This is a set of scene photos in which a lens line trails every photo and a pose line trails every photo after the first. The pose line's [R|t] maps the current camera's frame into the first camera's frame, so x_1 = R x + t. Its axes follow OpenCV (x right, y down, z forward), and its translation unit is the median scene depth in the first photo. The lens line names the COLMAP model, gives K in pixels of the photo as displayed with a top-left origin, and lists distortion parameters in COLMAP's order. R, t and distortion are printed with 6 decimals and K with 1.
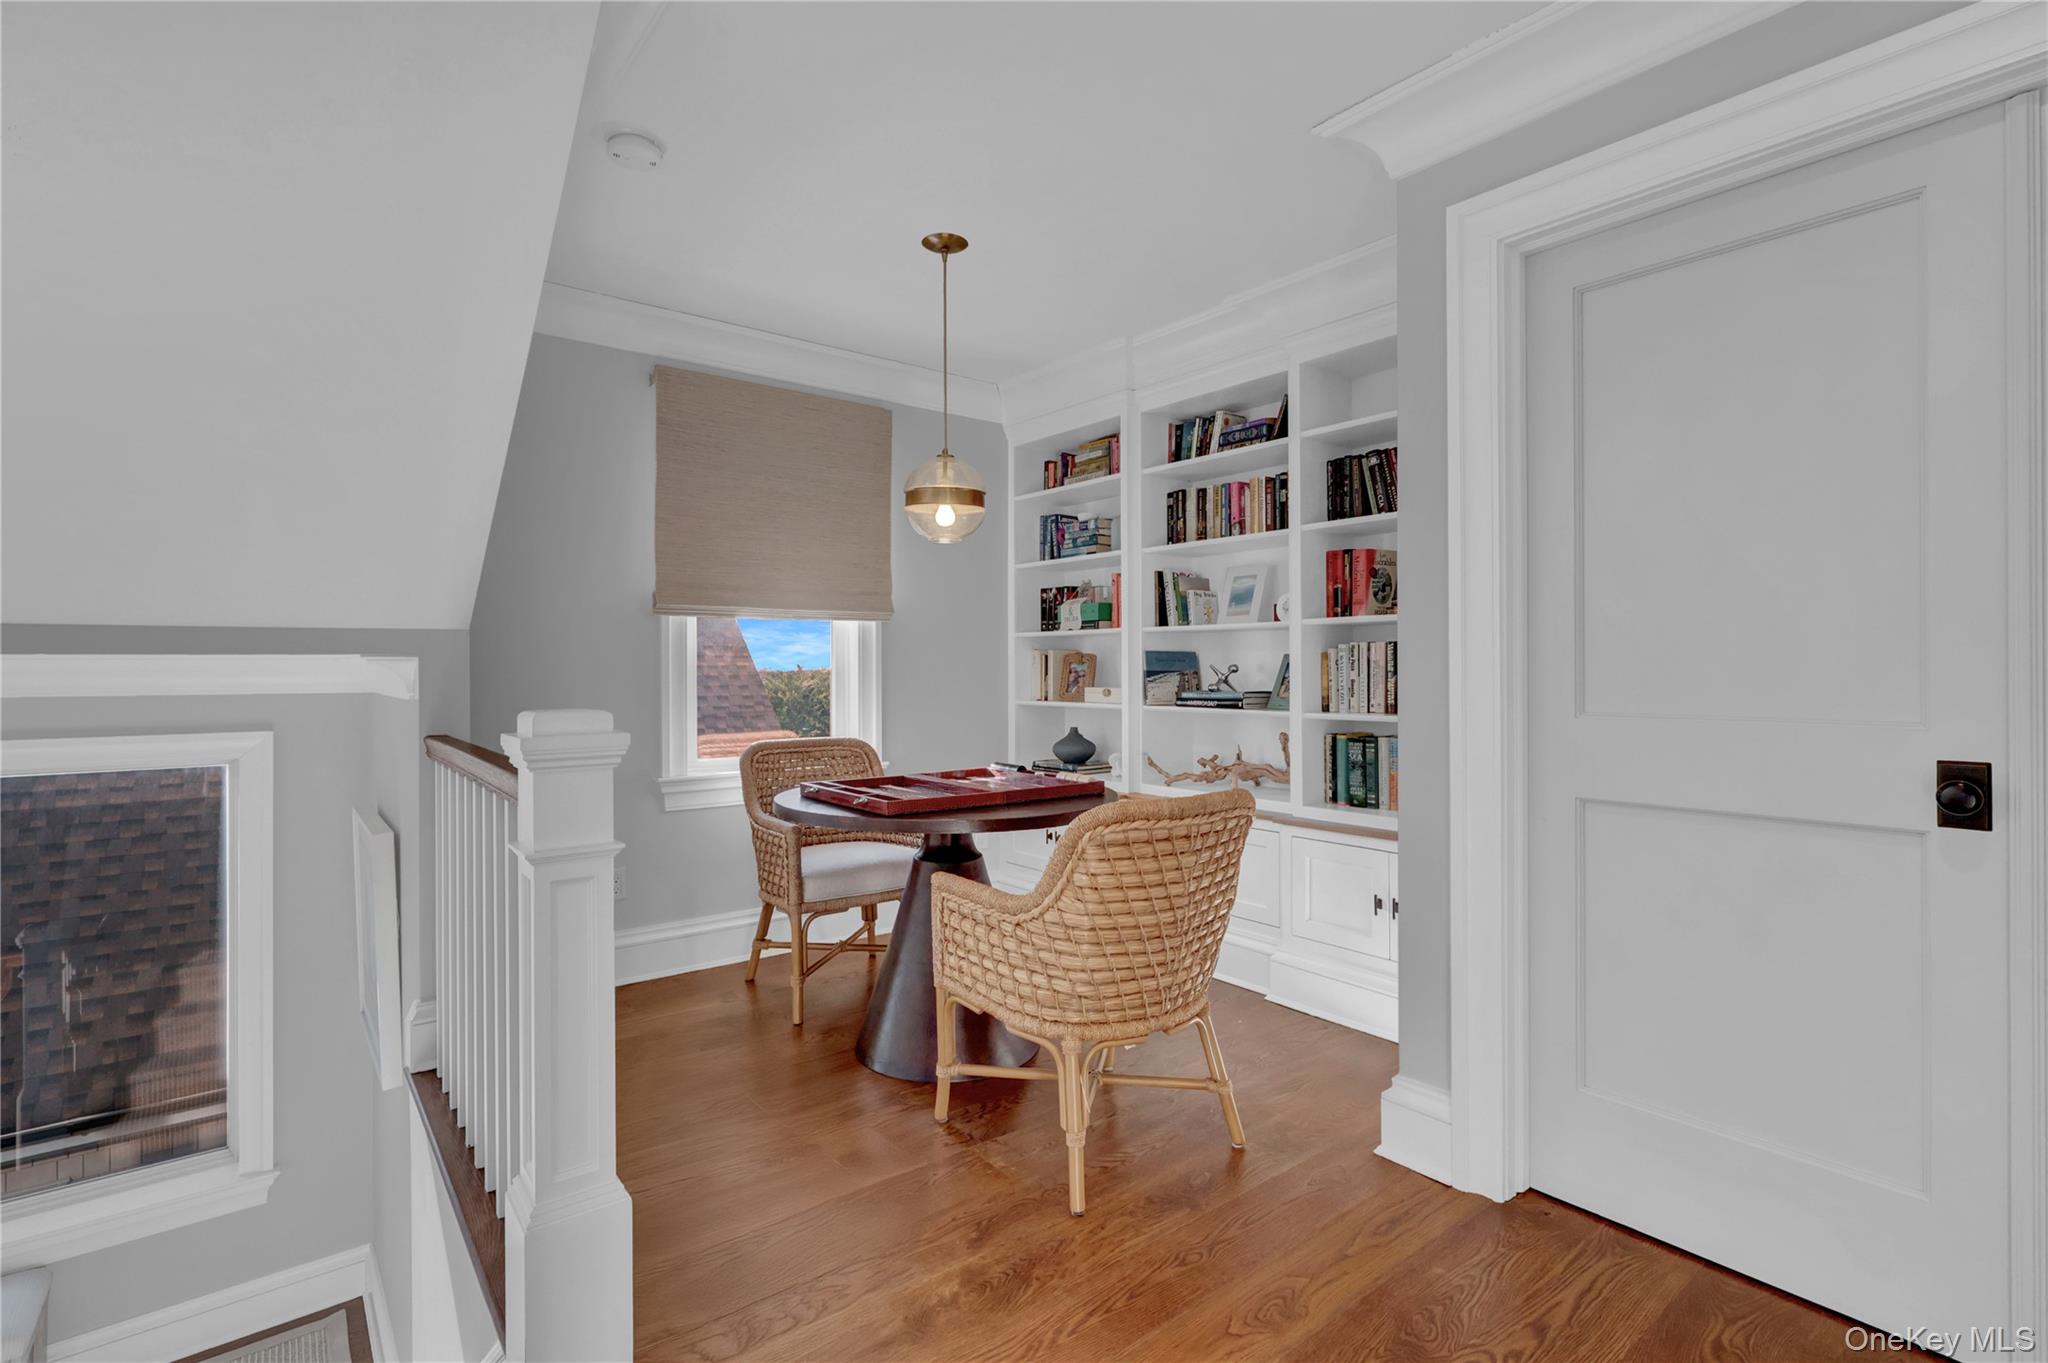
lens RADIAL K [[955.6, 0, 1024.0], [0, 955.6, 670.8], [0, 0, 1]] dist [0.000831, -0.001854]
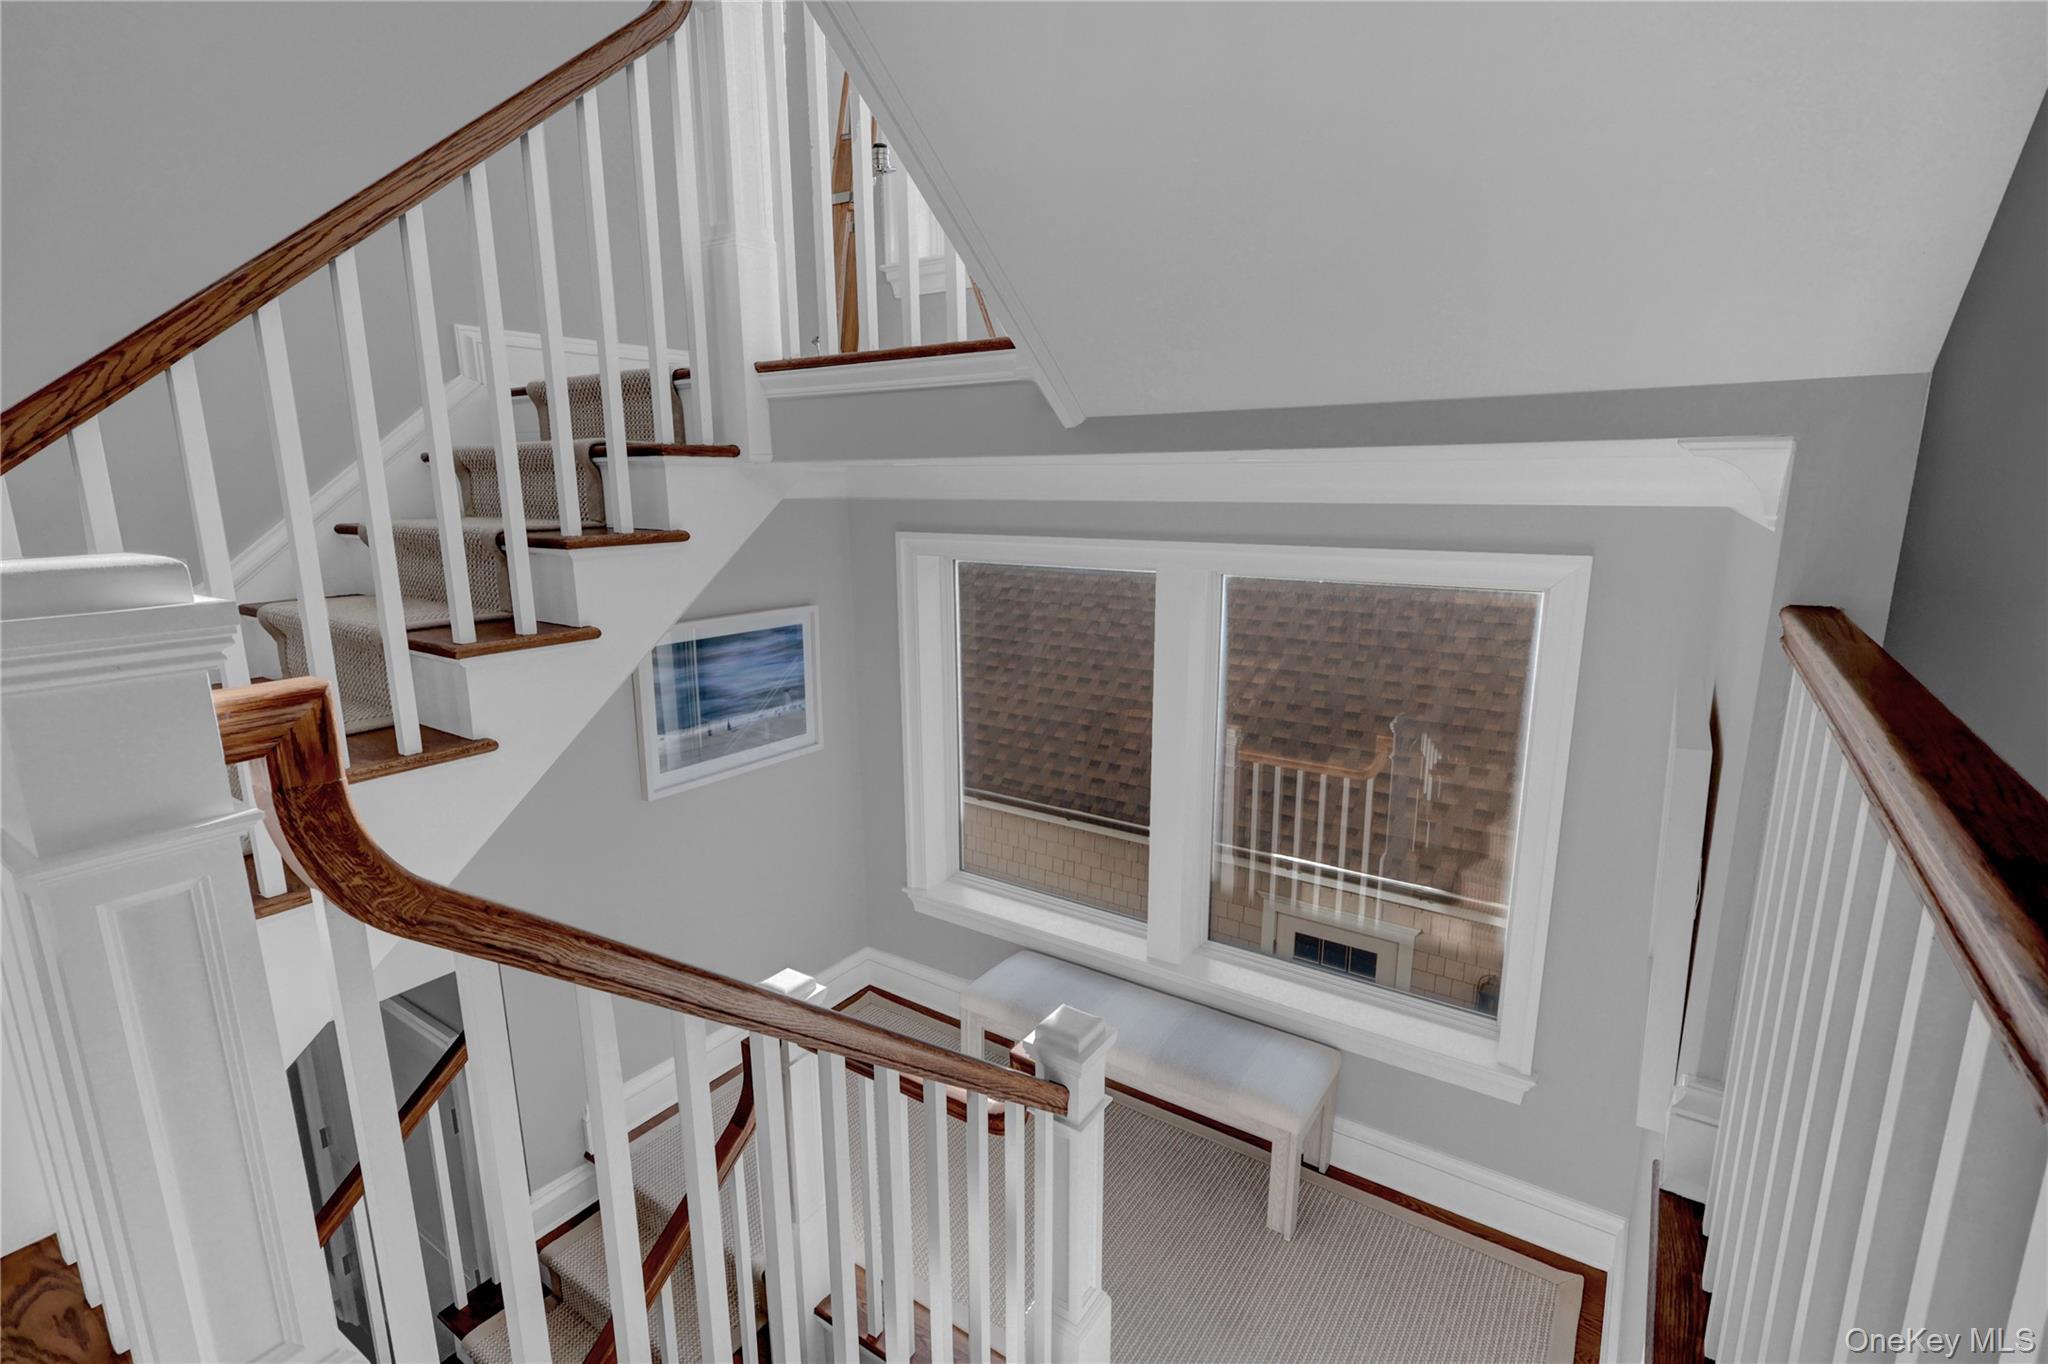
lens RADIAL K [[955.6, 0, 1014.1], [0, 955.6, 677.2], [0, 0, 1]] dist [0.000831, -0.001854]
pose [[0.289106, 0.197437, -0.936716, -0.195027], [-0.001148, 0.978571, 0.205905, 0.002755], [0.957296, -0.058453, 0.283137, 0.343034]]
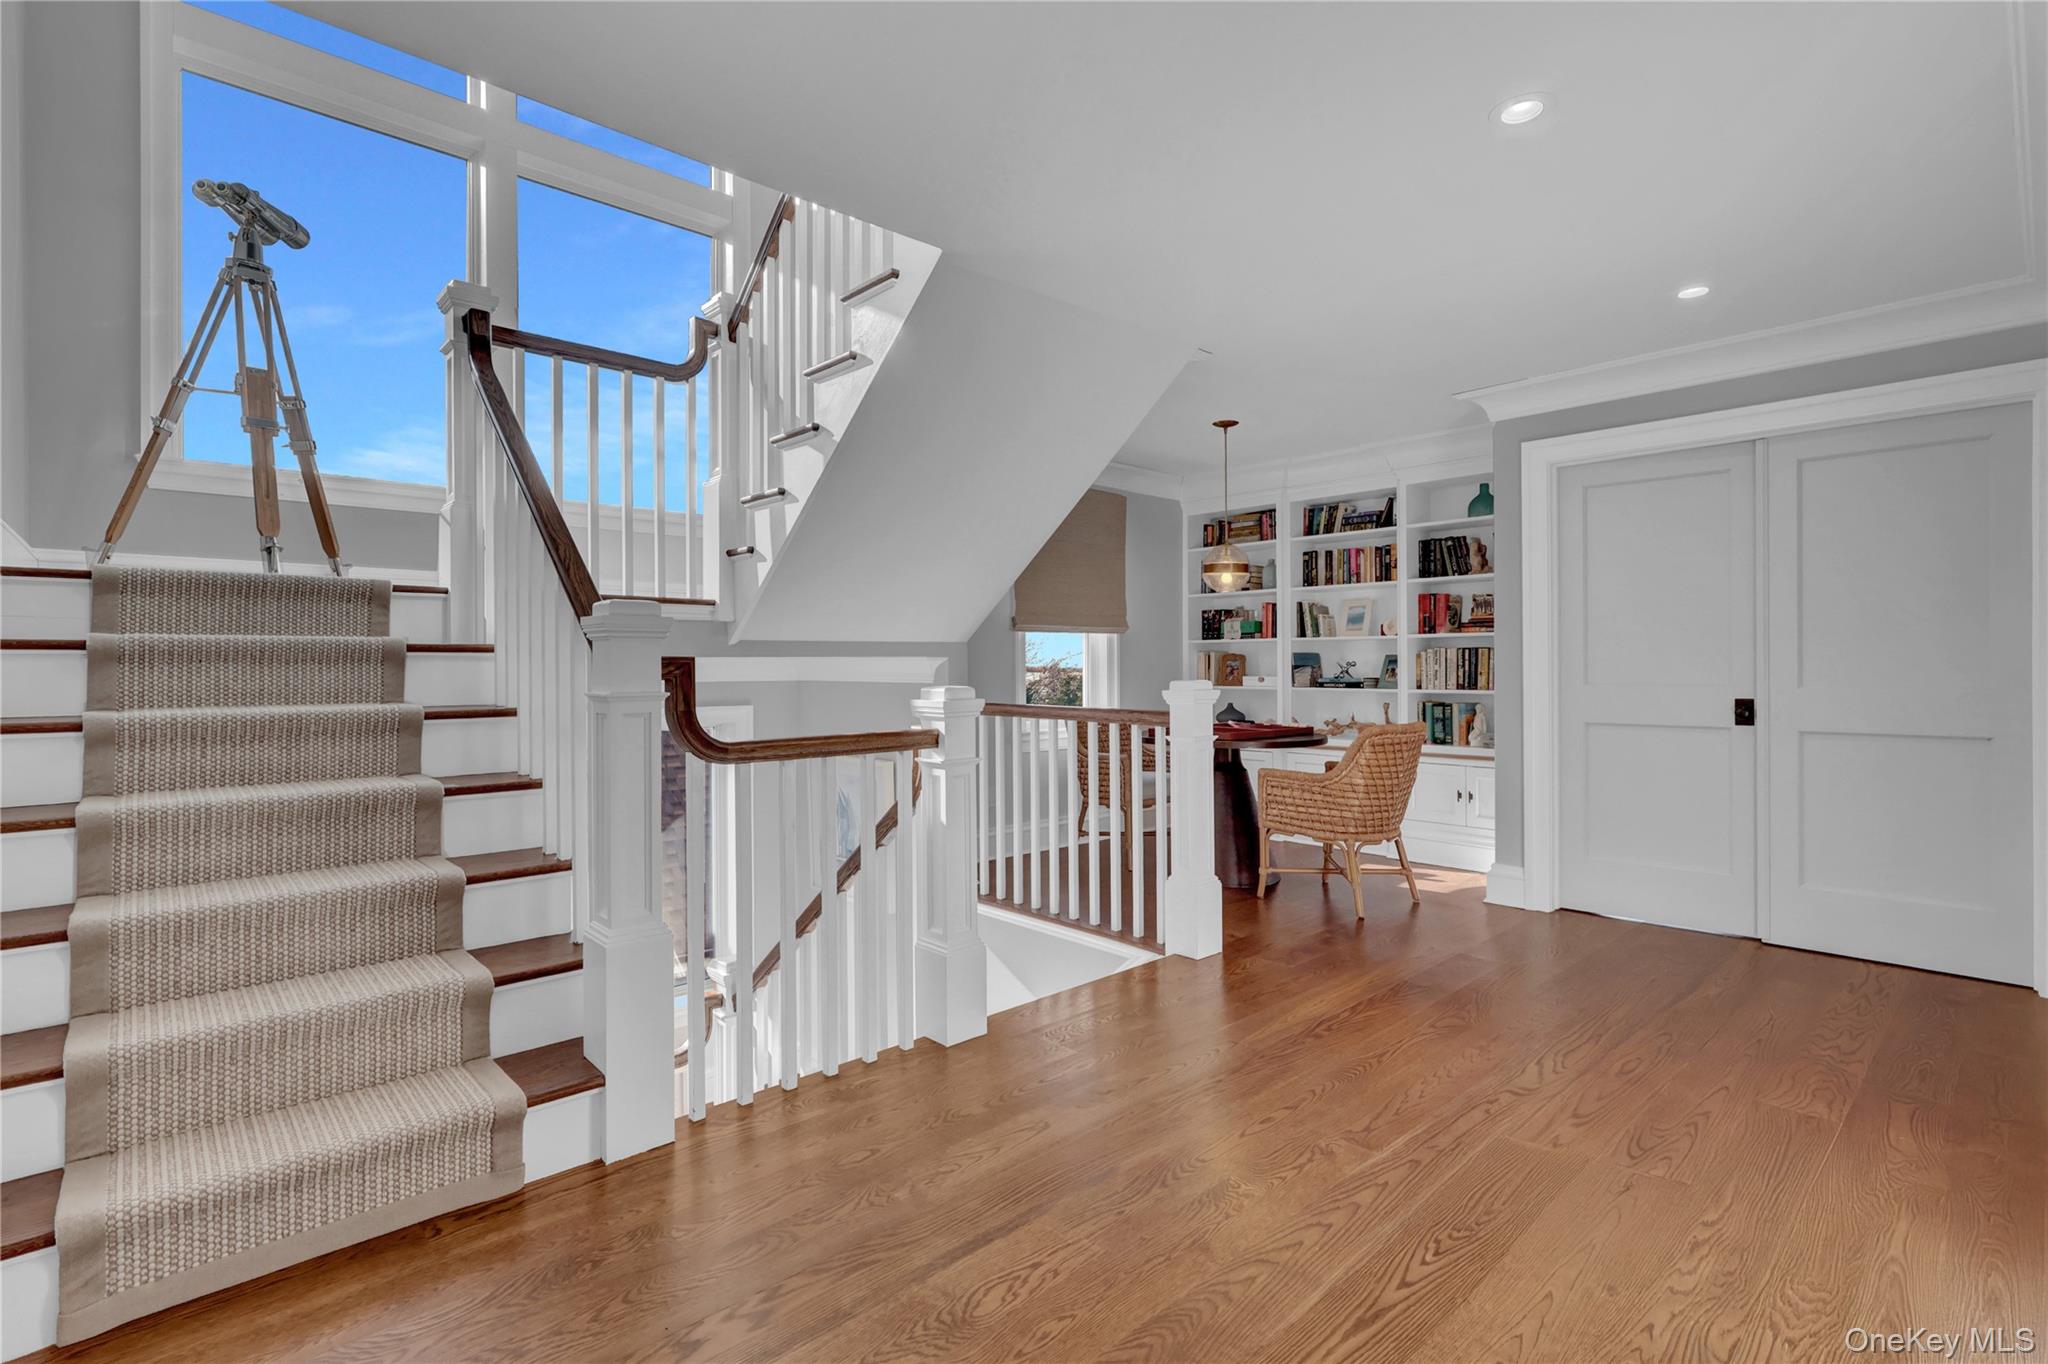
lens RADIAL K [[955.6, 0, 1012.3], [0, 955.6, 672.3], [0, 0, 1]] dist [0.000831, -0.001854]
pose [[0.997841, -0.001874, 0.065645, -0.452969], [0.001640, 0.999992, 0.003617, 0.004934], [-0.065651, -0.003501, 0.997837, -0.567334]]
